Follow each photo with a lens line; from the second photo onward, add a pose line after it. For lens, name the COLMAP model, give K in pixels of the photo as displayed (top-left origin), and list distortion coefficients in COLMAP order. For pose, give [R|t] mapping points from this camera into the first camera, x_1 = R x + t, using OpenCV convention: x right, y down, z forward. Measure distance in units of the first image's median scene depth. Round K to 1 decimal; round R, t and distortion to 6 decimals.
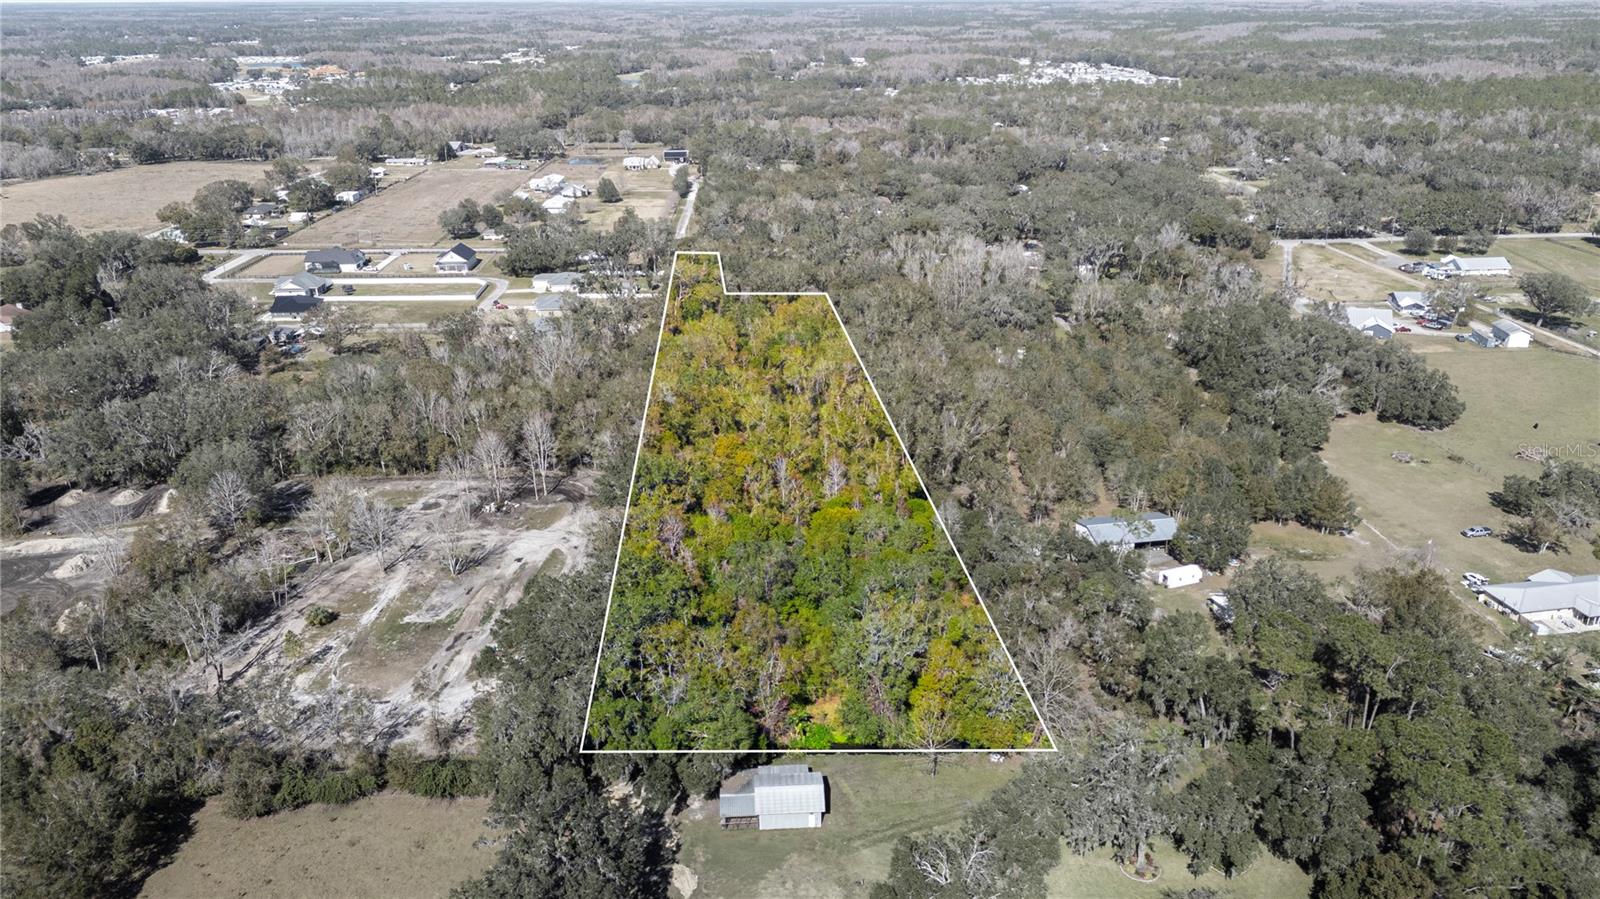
lens RADIAL K [[1161.2, 0, 800.0], [0, 1161.2, 449.5], [0, 0, 1]] dist [0.073306, -0.070505]
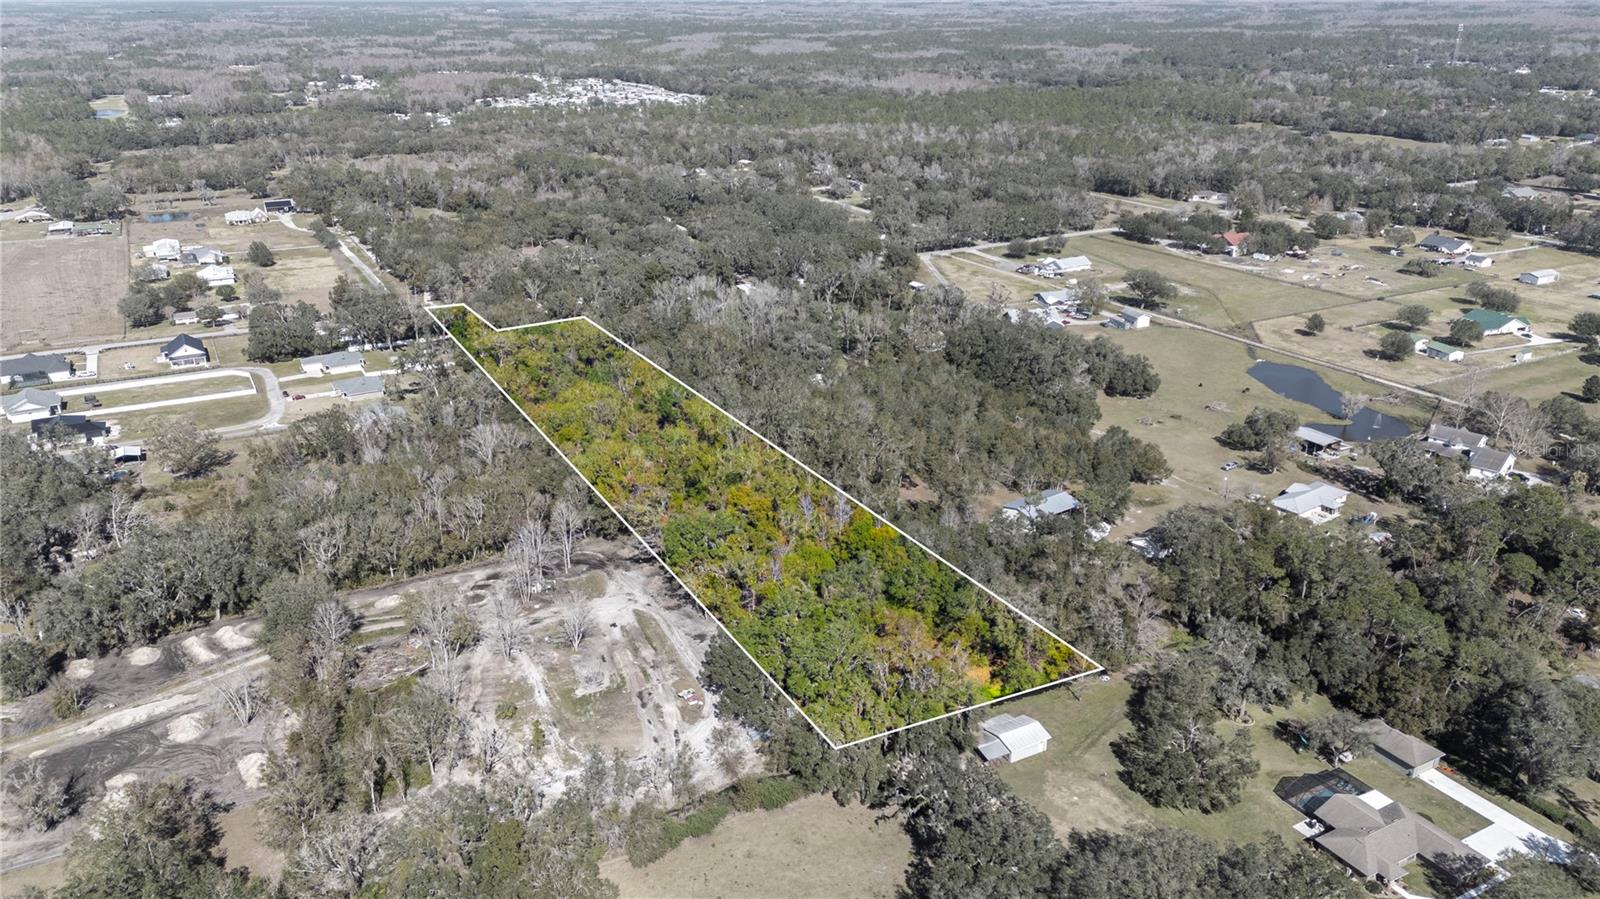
lens RADIAL K [[1161.2, 0, 800.0], [0, 1161.2, 449.5], [0, 0, 1]] dist [0.073306, -0.070505]
pose [[0.902761, -0.155085, 0.401212, -0.279366], [0.155040, 0.987363, 0.032803, -0.046309], [-0.401229, 0.032591, 0.915398, -0.066643]]
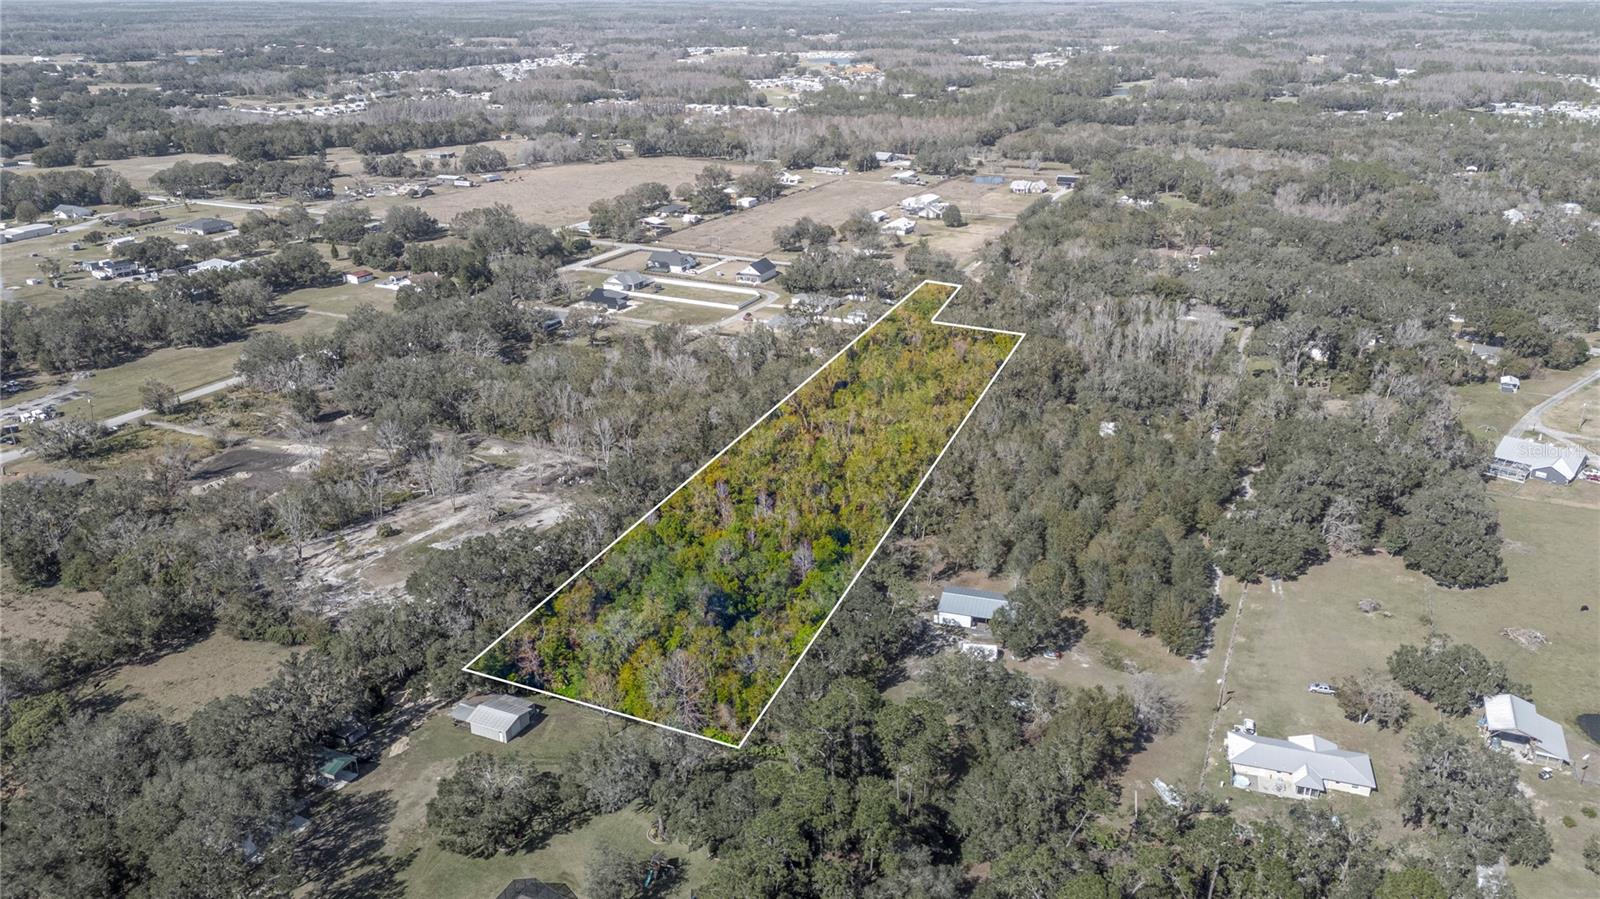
lens RADIAL K [[1161.2, 0, 800.0], [0, 1161.2, 449.5], [0, 0, 1]] dist [0.073306, -0.070505]
pose [[0.889446, 0.177235, -0.421275, 0.319540], [-0.172800, 0.983736, 0.049032, -0.058124], [0.423114, 0.029185, 0.905606, -0.052344]]
